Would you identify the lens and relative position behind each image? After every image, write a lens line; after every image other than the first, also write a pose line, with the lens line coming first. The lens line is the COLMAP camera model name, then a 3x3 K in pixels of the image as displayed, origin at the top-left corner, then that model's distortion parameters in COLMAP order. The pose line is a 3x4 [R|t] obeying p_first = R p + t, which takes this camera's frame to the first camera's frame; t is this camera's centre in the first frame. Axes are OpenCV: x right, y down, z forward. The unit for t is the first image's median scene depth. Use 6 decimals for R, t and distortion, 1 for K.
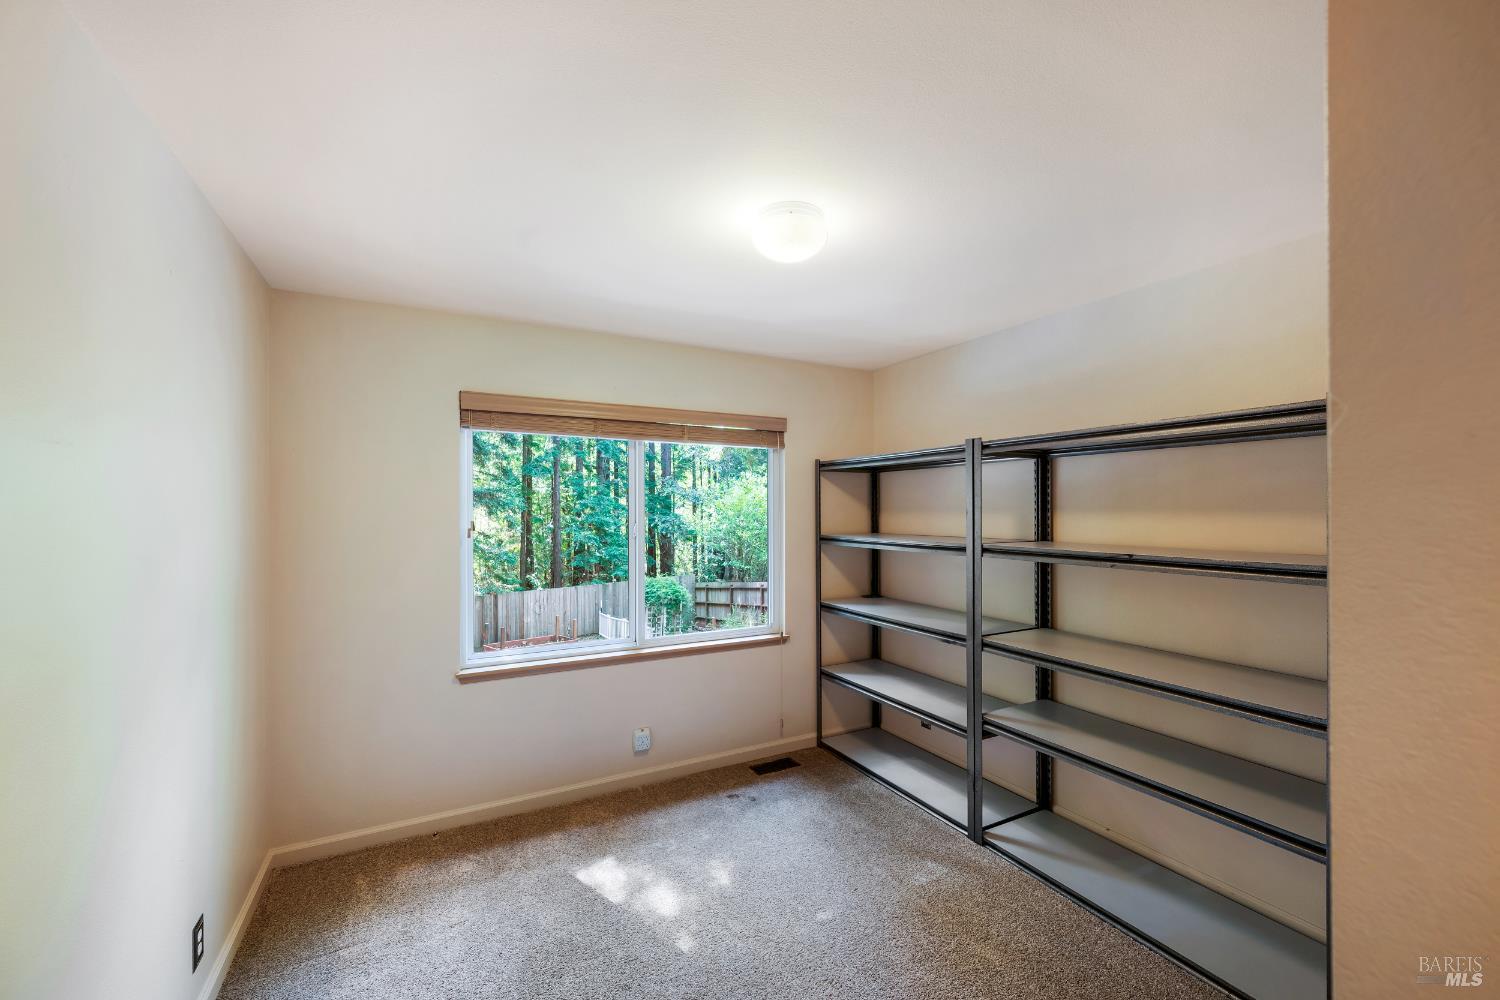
lens RADIAL K [[595.0, 0, 750.0], [0, 595.0, 500.0], [0, 0, 1]] dist [-0.007911, -0.000122]
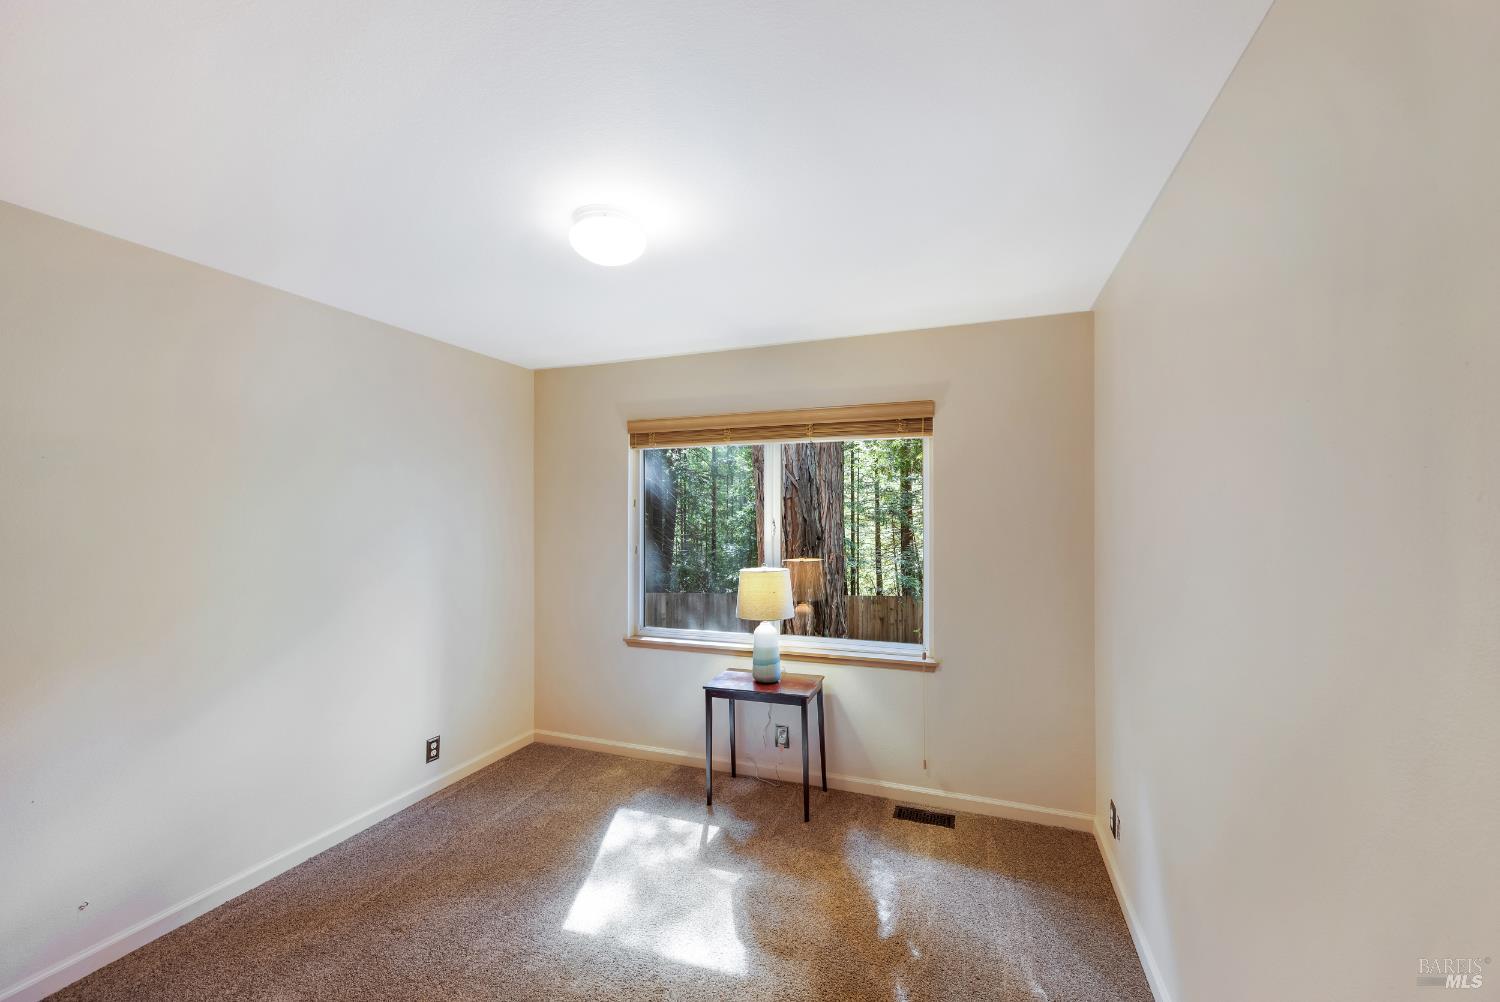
lens RADIAL K [[595.0, 0, 750.0], [0, 595.0, 501.0], [0, 0, 1]] dist [-0.007911, -0.000122]
pose [[0.652232, -0.017064, -0.757828, 0.648719], [0.021125, 0.999767, -0.004330, 0.003425], [0.757725, -0.013185, 0.652440, 0.347589]]
